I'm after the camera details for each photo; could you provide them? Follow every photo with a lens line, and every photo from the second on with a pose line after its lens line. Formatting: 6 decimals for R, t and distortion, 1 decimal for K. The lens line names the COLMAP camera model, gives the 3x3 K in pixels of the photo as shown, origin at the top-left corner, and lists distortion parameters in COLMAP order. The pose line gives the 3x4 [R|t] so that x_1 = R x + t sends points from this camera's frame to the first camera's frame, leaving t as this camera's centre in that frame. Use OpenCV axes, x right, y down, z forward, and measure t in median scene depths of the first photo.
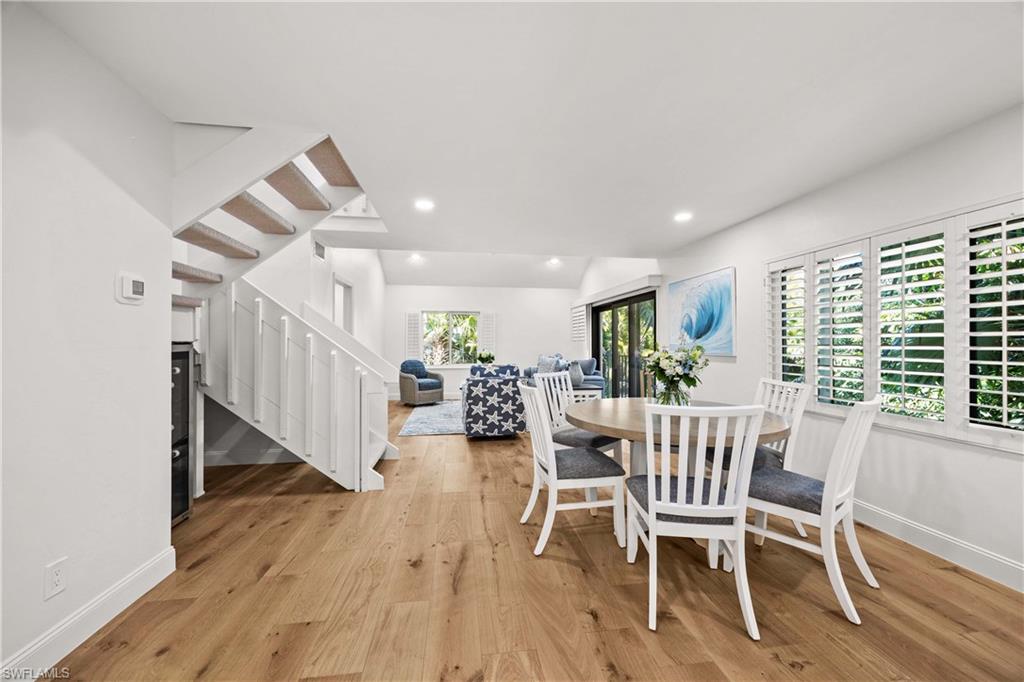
lens RADIAL K [[388.0, 0, 514.0], [0, 388.0, 341.9], [0, 0, 1]] dist [-0.000929, -0.000015]
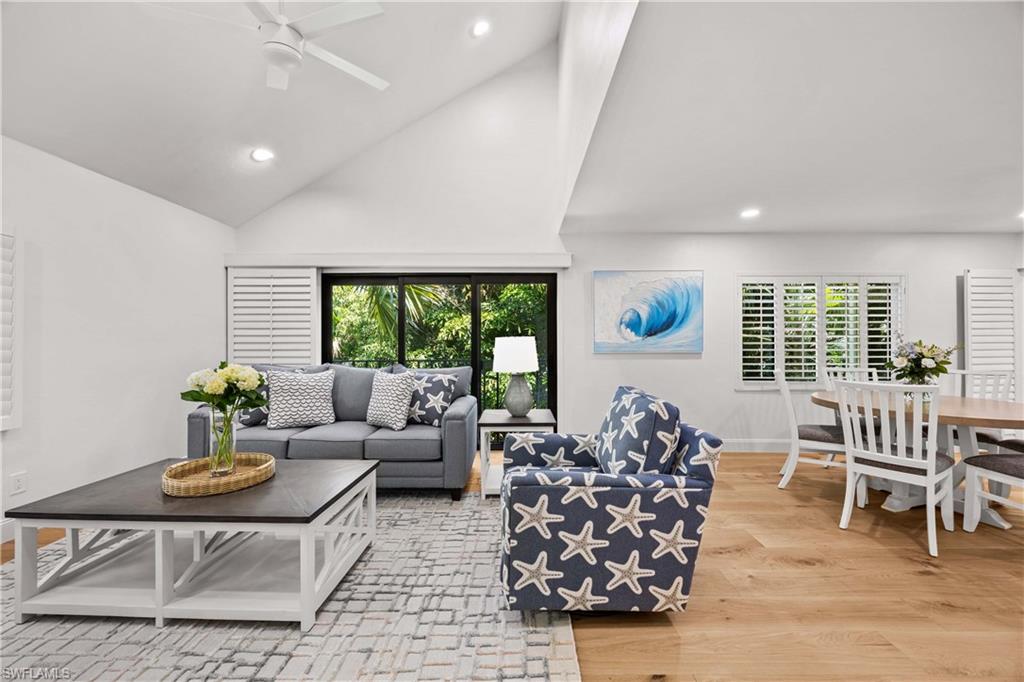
lens RADIAL K [[387.2, 0, 512.0], [0, 387.2, 341.0], [0, 0, 1]] dist [-0.007853, -0.000067]
pose [[0.156348, 0.005456, 0.987687, -0.487155], [-0.002416, 0.999984, -0.005142, 0.008970], [-0.987699, -0.001582, 0.156358, 1.120886]]
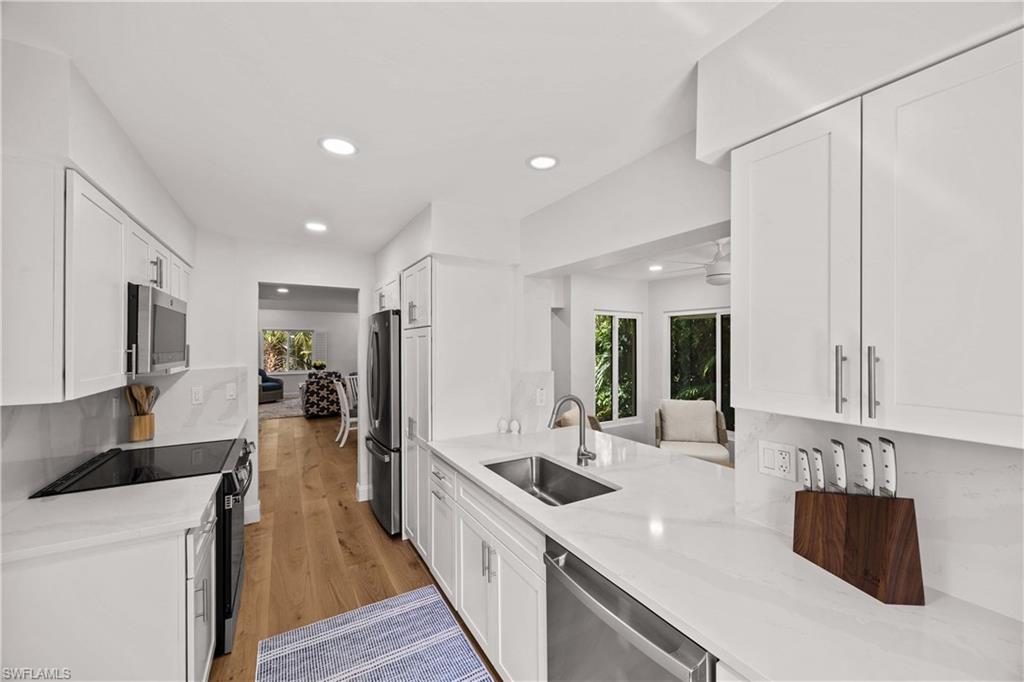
lens RADIAL K [[388.0, 0, 514.0], [0, 388.0, 341.9], [0, 0, 1]] dist [-0.000929, -0.000015]
pose [[0.924701, 0.000719, 0.380694, 0.067825], [-0.000428, 1.000000, -0.000848, -0.068119], [-0.380694, 0.000621, 0.924701, -0.849482]]
